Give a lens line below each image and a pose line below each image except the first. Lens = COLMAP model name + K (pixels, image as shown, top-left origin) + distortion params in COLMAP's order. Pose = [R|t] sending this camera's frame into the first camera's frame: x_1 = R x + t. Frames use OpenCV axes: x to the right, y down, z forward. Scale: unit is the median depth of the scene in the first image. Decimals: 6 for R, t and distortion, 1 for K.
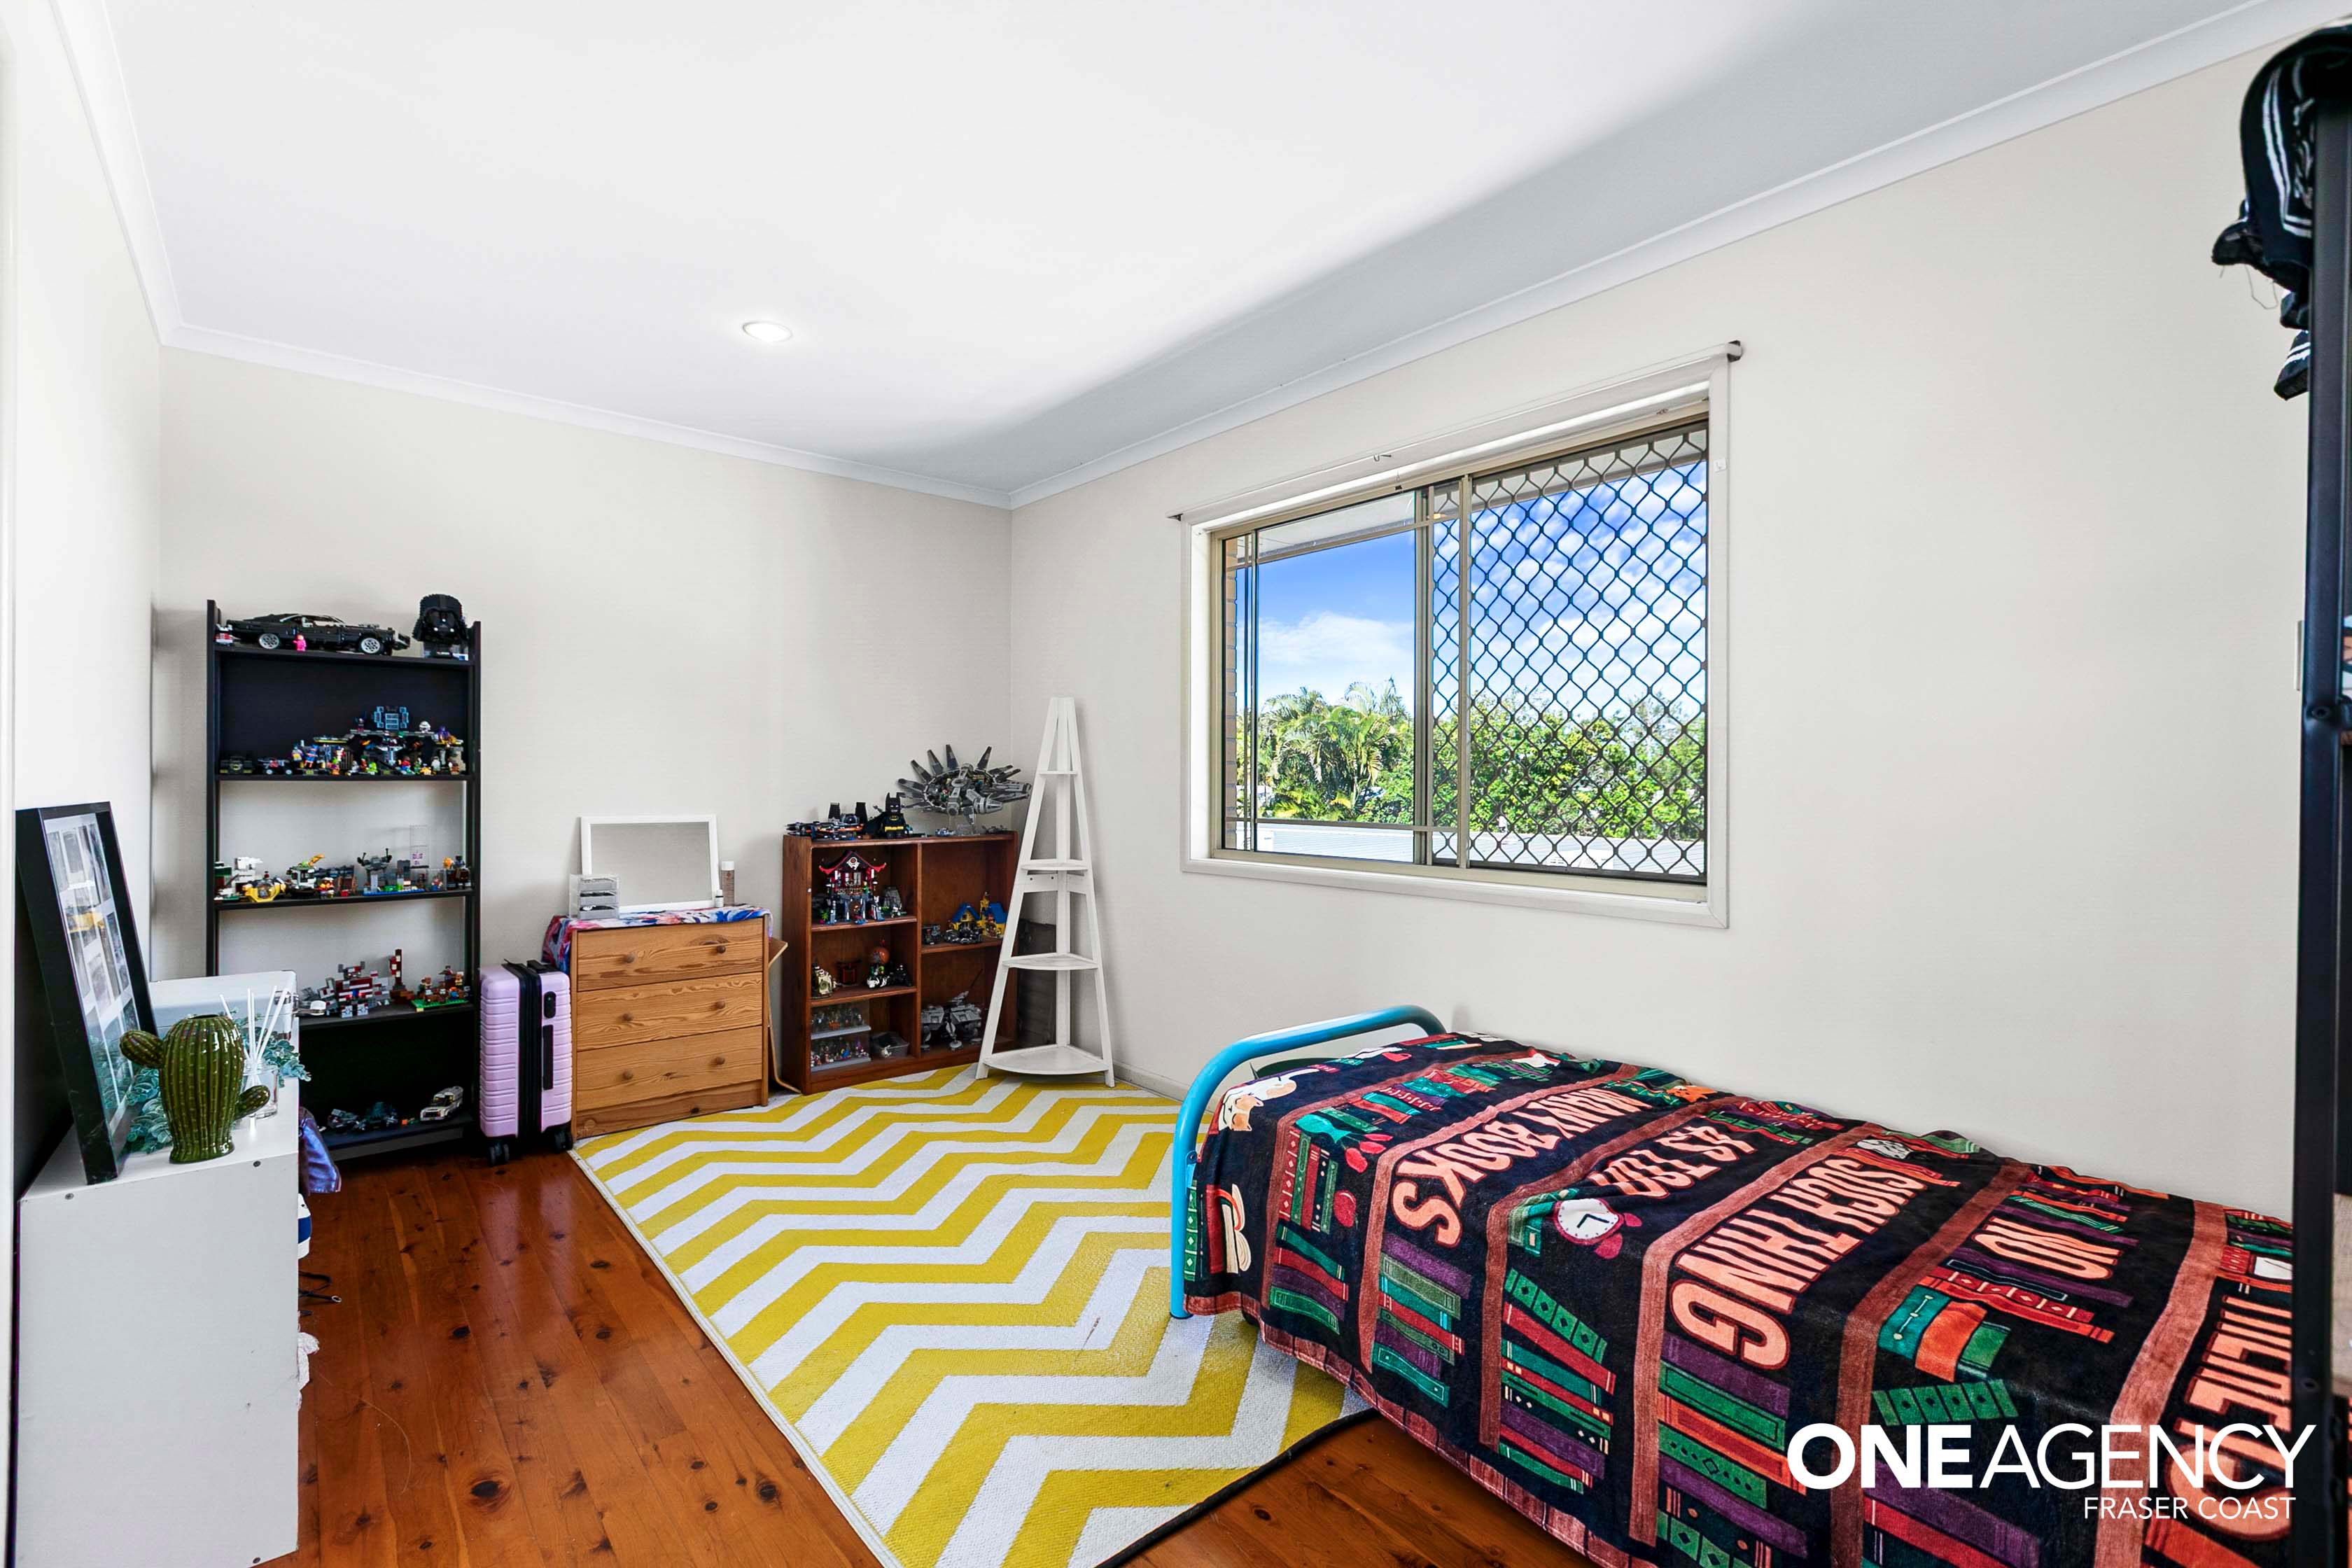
lens RADIAL K [[1045.8, 0, 1175.4], [0, 1045.8, 784.6], [0, 0, 1]] dist [-0.002279, -0.000324]
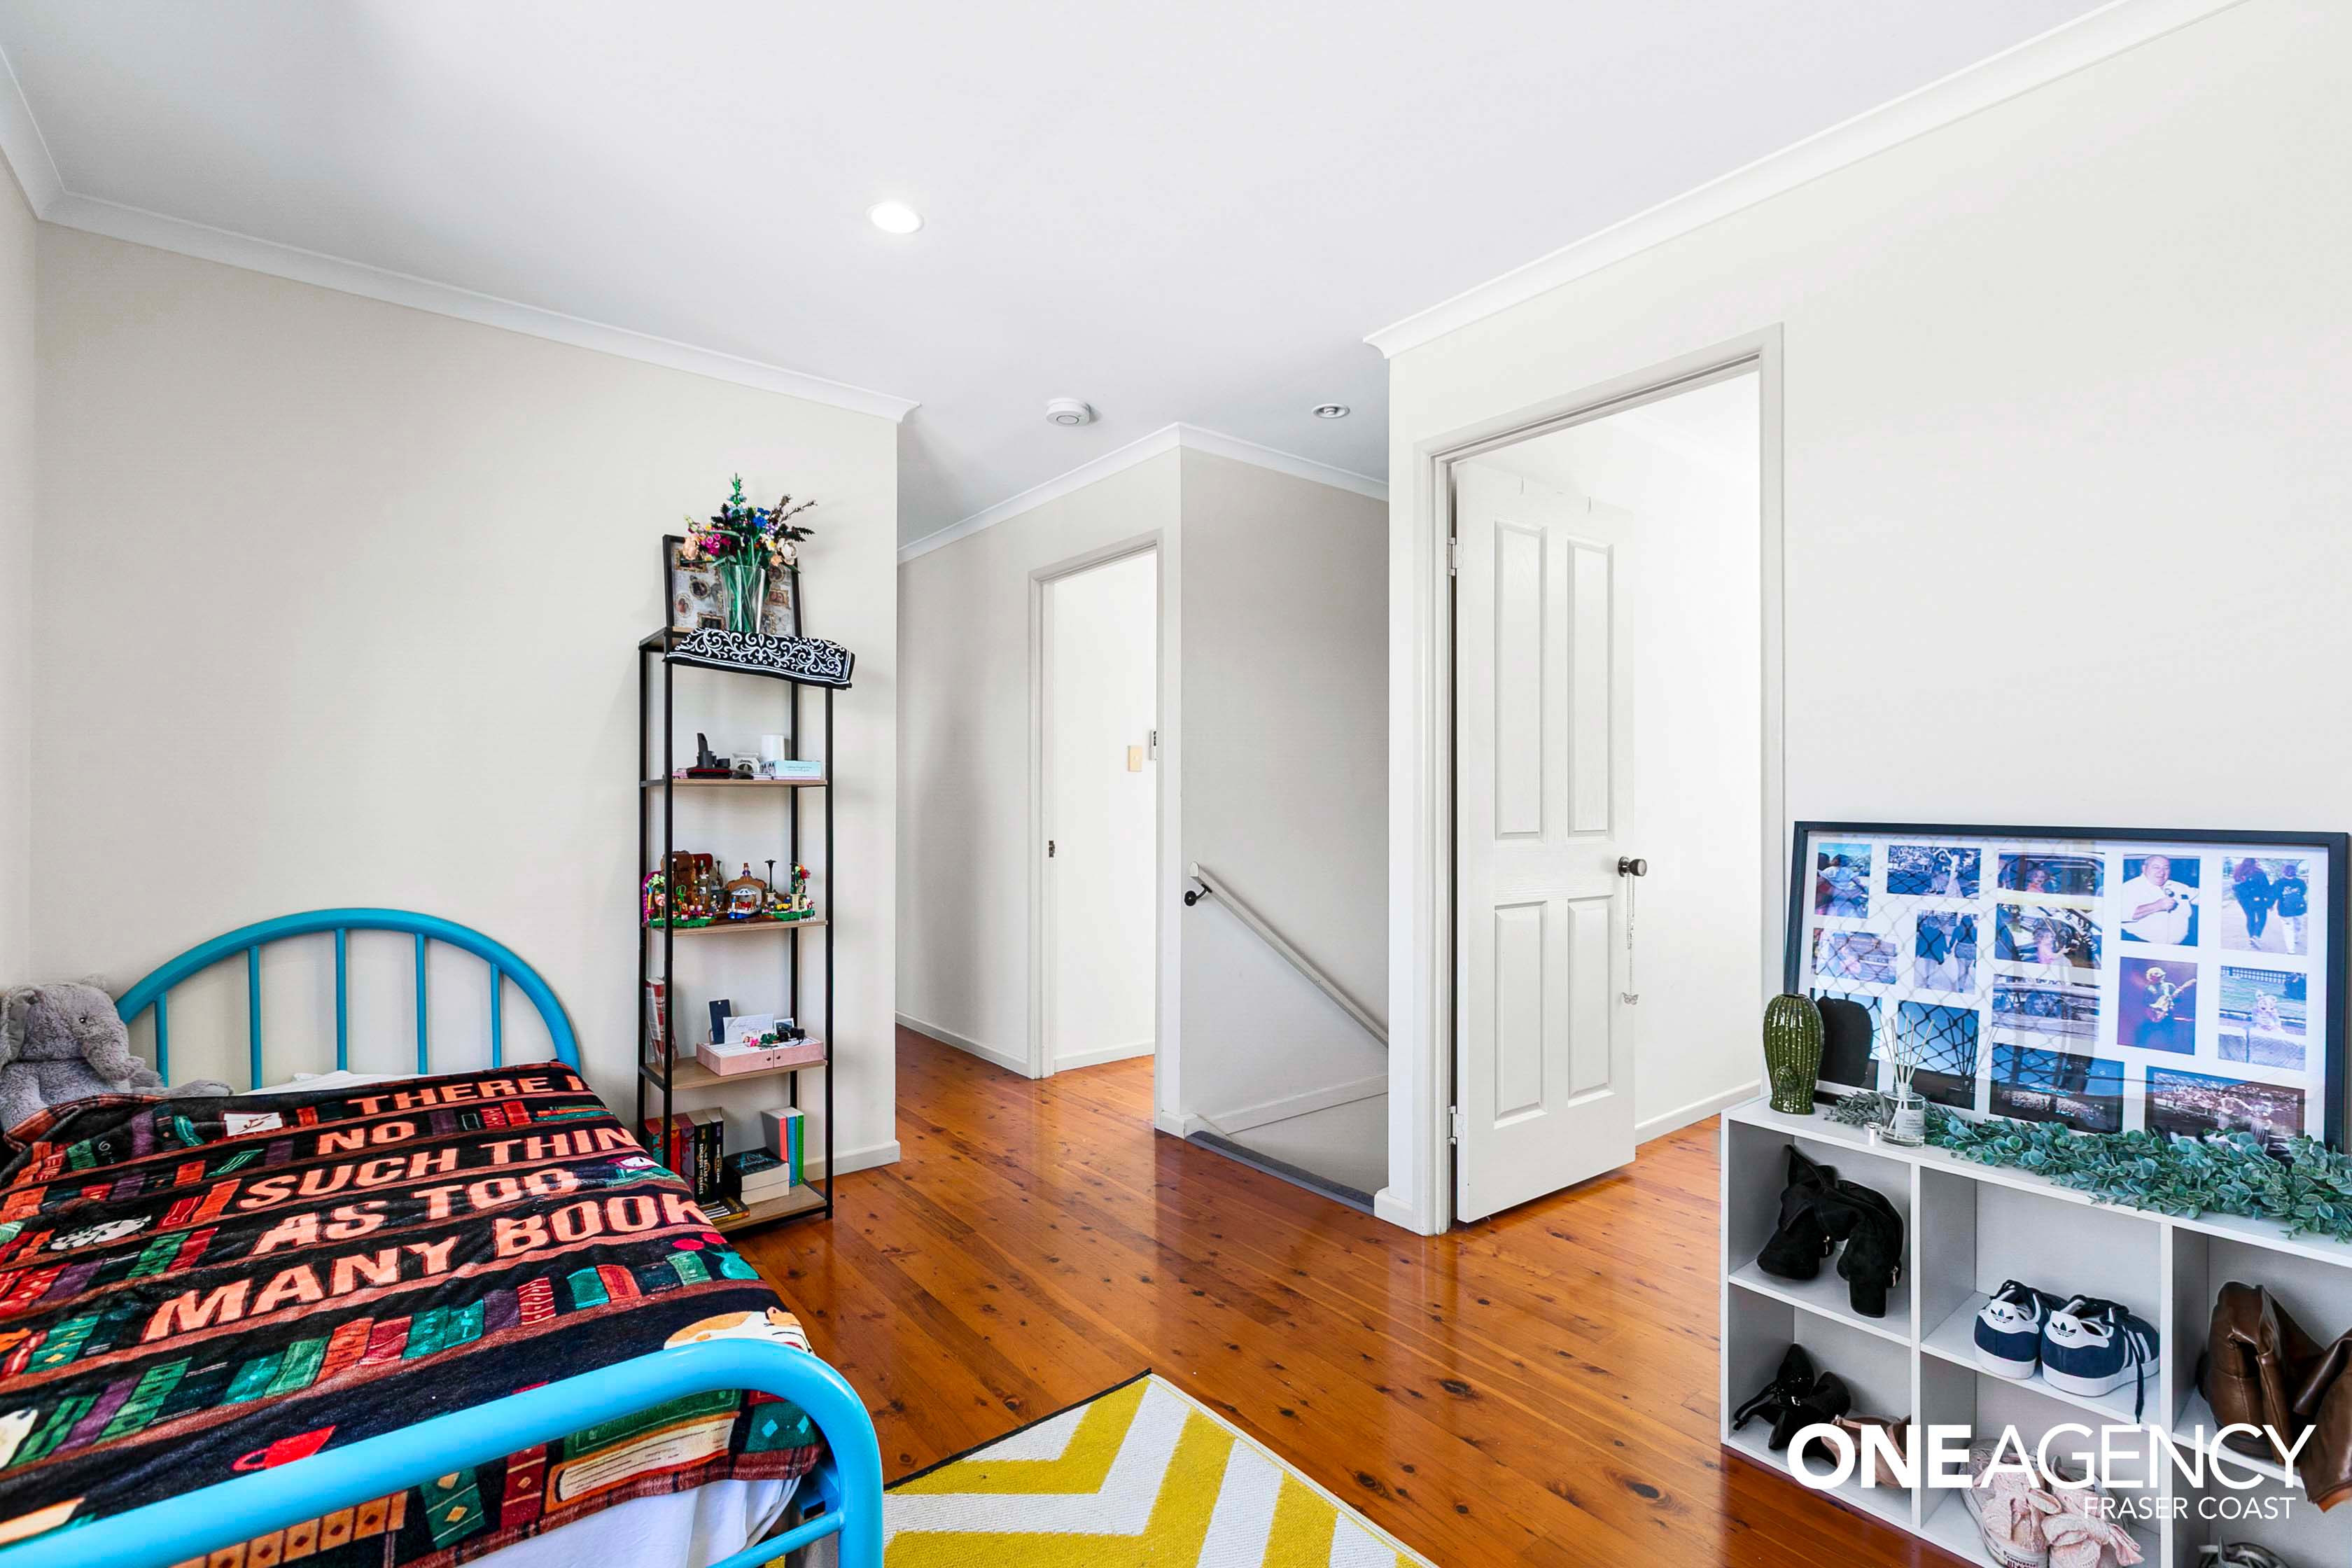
lens RADIAL K [[1045.8, 0, 1176.8], [0, 1045.8, 795.3], [0, 0, 1]] dist [-0.002279, -0.000324]
pose [[-0.999606, -0.005718, 0.027465, -0.226795], [-0.005682, 0.999983, 0.001411, -0.008441], [-0.027472, 0.001254, -0.999622, 2.068334]]
